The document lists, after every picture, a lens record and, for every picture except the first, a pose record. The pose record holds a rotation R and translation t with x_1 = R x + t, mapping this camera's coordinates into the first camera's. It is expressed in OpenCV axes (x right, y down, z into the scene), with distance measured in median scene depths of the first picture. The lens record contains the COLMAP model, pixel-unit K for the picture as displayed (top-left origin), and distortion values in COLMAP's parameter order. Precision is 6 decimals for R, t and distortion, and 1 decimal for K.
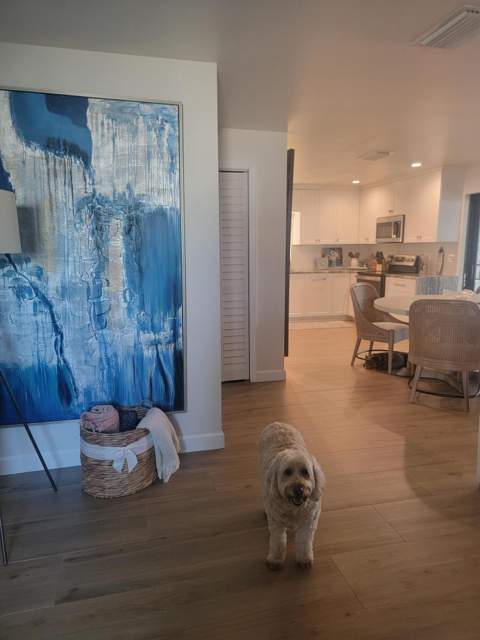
lens RADIAL K [[443.2, 0, 240.3], [0, 443.2, 319.3], [0, 0, 1]] dist [0.076283, -0.062359]
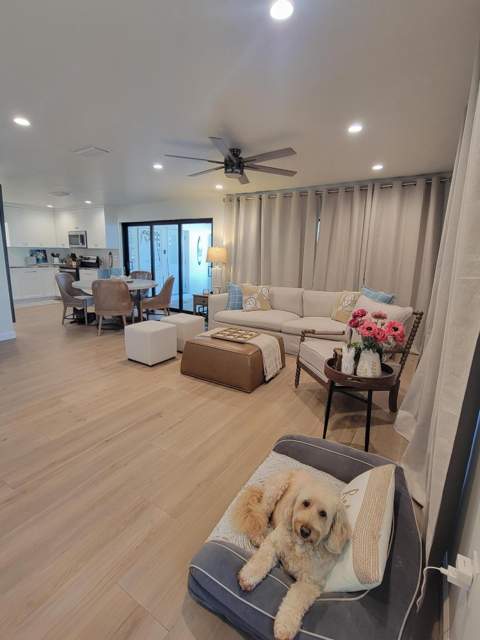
lens RADIAL K [[308.0, 0, 229.6], [0, 308.0, 317.8], [0, 0, 1]] dist [-0.005143, 0.001015]
pose [[0.730070, -0.123634, 0.672096, -0.069335], [0.084968, 0.992289, 0.090236, 0.039134], [-0.678070, -0.008772, 0.734945, -0.292821]]
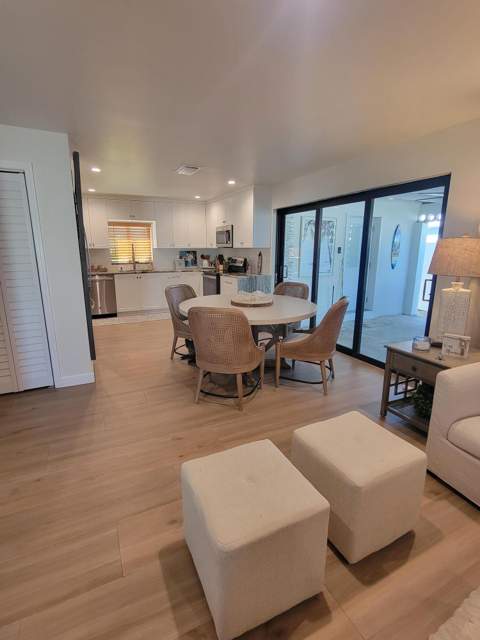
lens RADIAL K [[308.0, 0, 231.9], [0, 308.0, 315.9], [0, 0, 1]] dist [-0.005143, 0.001015]
pose [[0.979556, -0.041714, 0.196799, 0.309581], [0.030684, 0.997800, 0.058770, -0.056189], [-0.198817, -0.051530, 0.978681, 0.268178]]
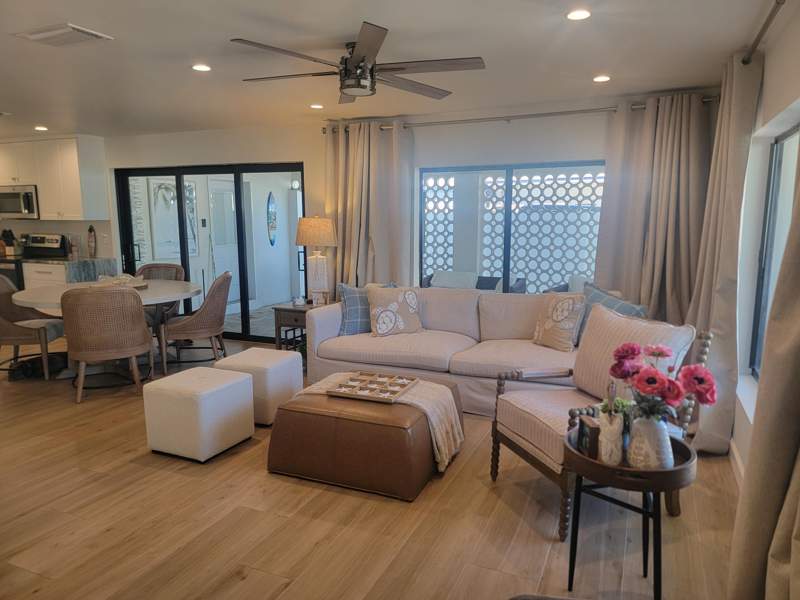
lens RADIAL K [[553.9, 0, 411.3], [0, 553.9, 302.1], [0, 0, 1]] dist [0.076283, -0.062359]
pose [[0.606076, -0.117911, 0.786618, -0.081055], [0.122280, 0.991007, 0.054333, 0.003027], [-0.785951, 0.063258, 0.615044, -0.230767]]
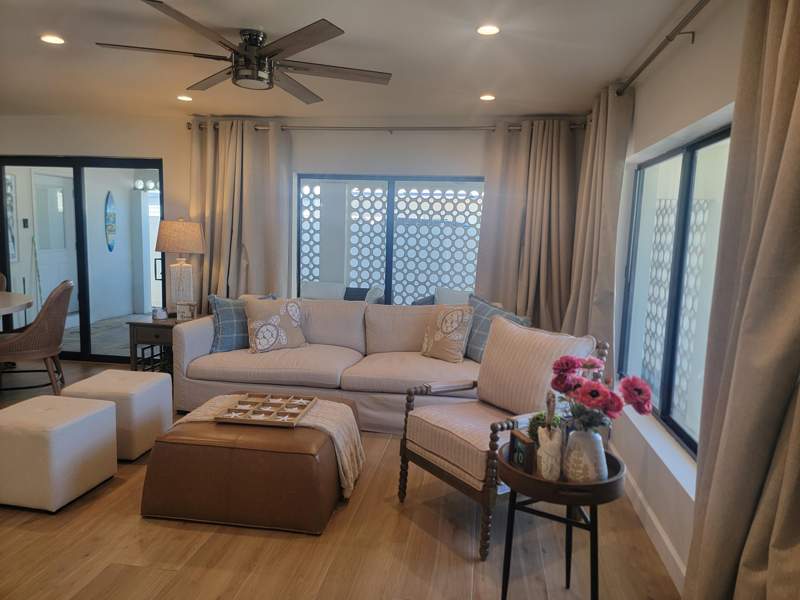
lens RADIAL K [[553.9, 0, 400.5], [0, 553.9, 300.4], [0, 0, 1]] dist [0.076283, -0.062359]
pose [[0.388127, -0.100288, 0.916133, -0.083573], [0.110881, 0.991922, 0.061609, -0.005890], [-0.914911, 0.077669, 0.396112, -0.143775]]
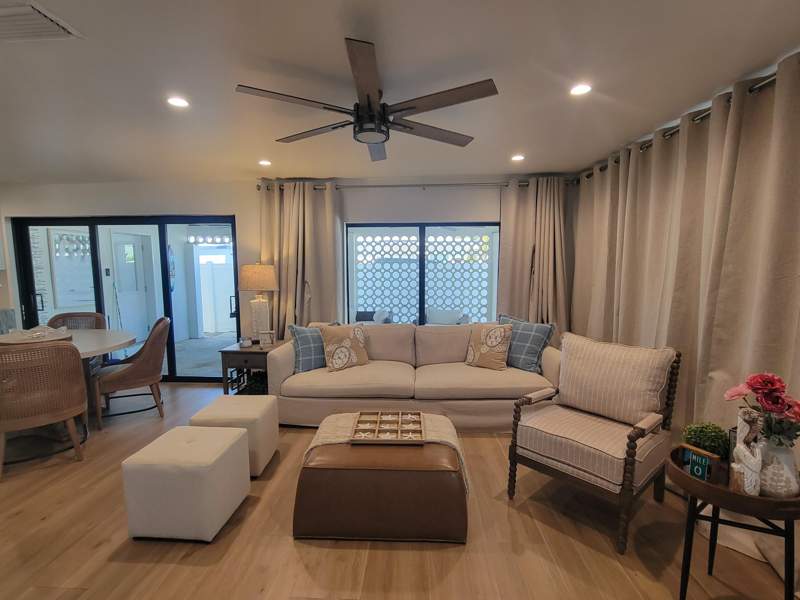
lens RADIAL K [[385.0, 0, 393.7], [0, 385.0, 311.8], [0, 0, 1]] dist [-0.005143, 0.001015]
pose [[0.292485, -0.106020, 0.950375, -0.012703], [0.151011, 0.986486, 0.063574, -0.040340], [-0.944271, 0.124923, 0.304542, 0.115819]]
